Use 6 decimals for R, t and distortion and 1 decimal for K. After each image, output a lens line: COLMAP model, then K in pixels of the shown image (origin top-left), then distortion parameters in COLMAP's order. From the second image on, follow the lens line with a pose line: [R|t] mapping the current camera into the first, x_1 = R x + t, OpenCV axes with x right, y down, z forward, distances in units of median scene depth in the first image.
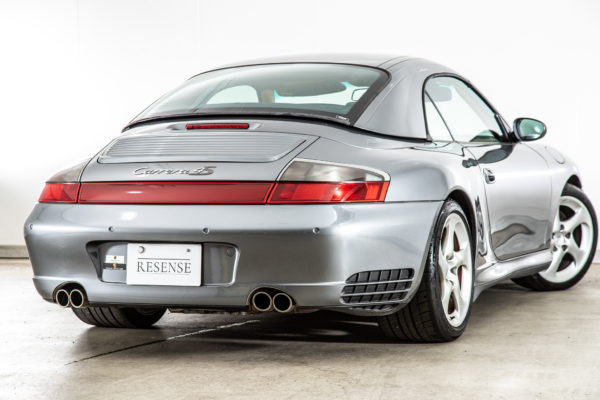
lens RADIAL K [[1539.7, 0, 300.8], [0, 1539.7, 199.0], [0, 0, 1]] dist [0.557819, 0.046893]
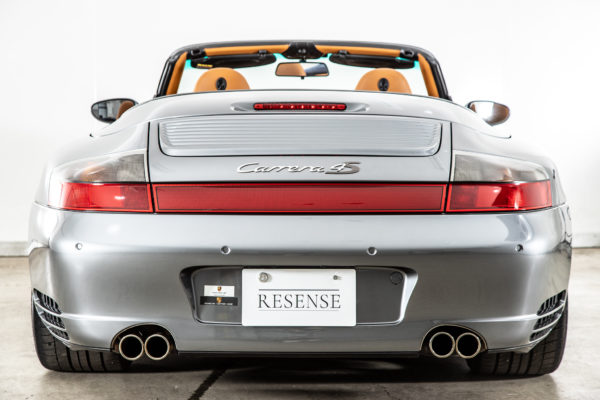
lens RADIAL K [[1361.6, 0, 302.0], [0, 1361.6, 199.7], [0, 0, 1]] dist [0.424559, 0.143434]
pose [[0.922858, -0.011065, 0.384982, -0.325976], [0.001999, 0.999711, 0.023941, -0.018479], [-0.385136, -0.021324, 0.922613, 0.401935]]
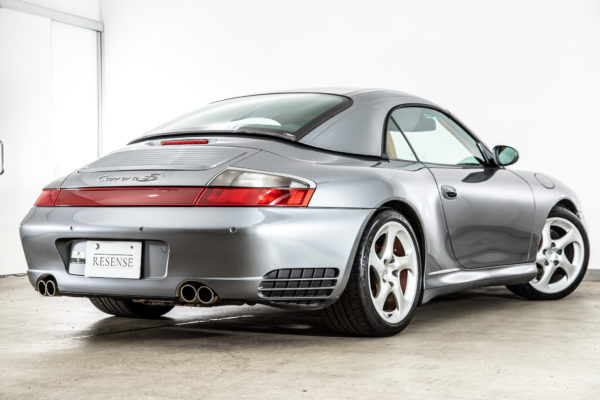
lens RADIAL K [[1118.5, 0, 302.6], [0, 1118.5, 200.3], [0, 0, 1]] dist [0.326600, 0.033755]
pose [[0.982781, 0.010176, -0.184496, 0.196912], [-0.016978, 0.999232, -0.035322, 0.025370], [0.183995, 0.037846, 0.982198, 0.204773]]
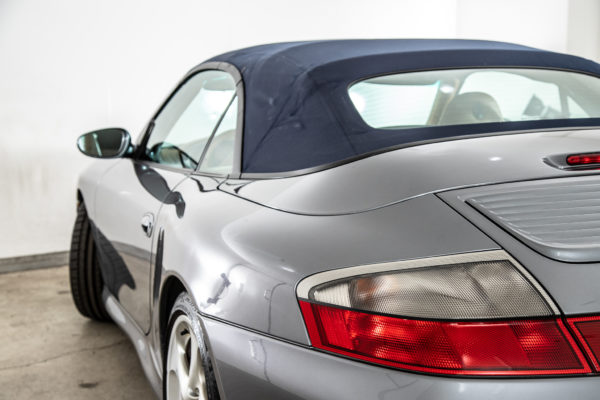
lens RADIAL K [[920.3, 0, 300.0], [0, 920.3, 200.0], [0, 0, 1]] dist [0.180804, 0.072457]
pose [[0.730942, -0.086802, 0.676896, -0.364725], [0.042317, 0.995734, 0.081993, -0.066243], [-0.681126, -0.031288, 0.731497, 0.885613]]
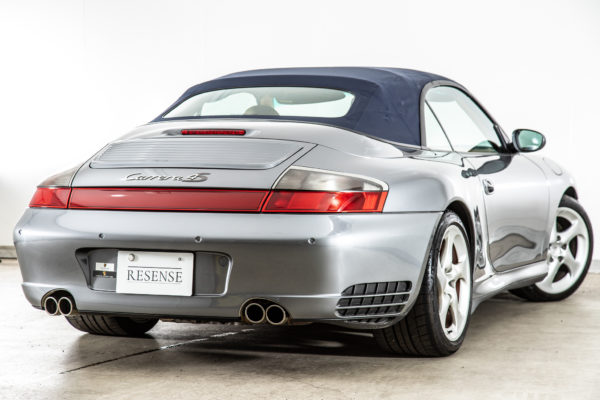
lens RADIAL K [[1432.7, 0, 301.4], [0, 1432.7, 199.5], [0, 0, 1]] dist [0.493826, -0.601686]
pose [[0.999875, 0.015765, -0.001216, 0.003989], [-0.015768, 0.999874, -0.002074, -0.003578], [0.001183, 0.002093, 0.999997, 0.092966]]
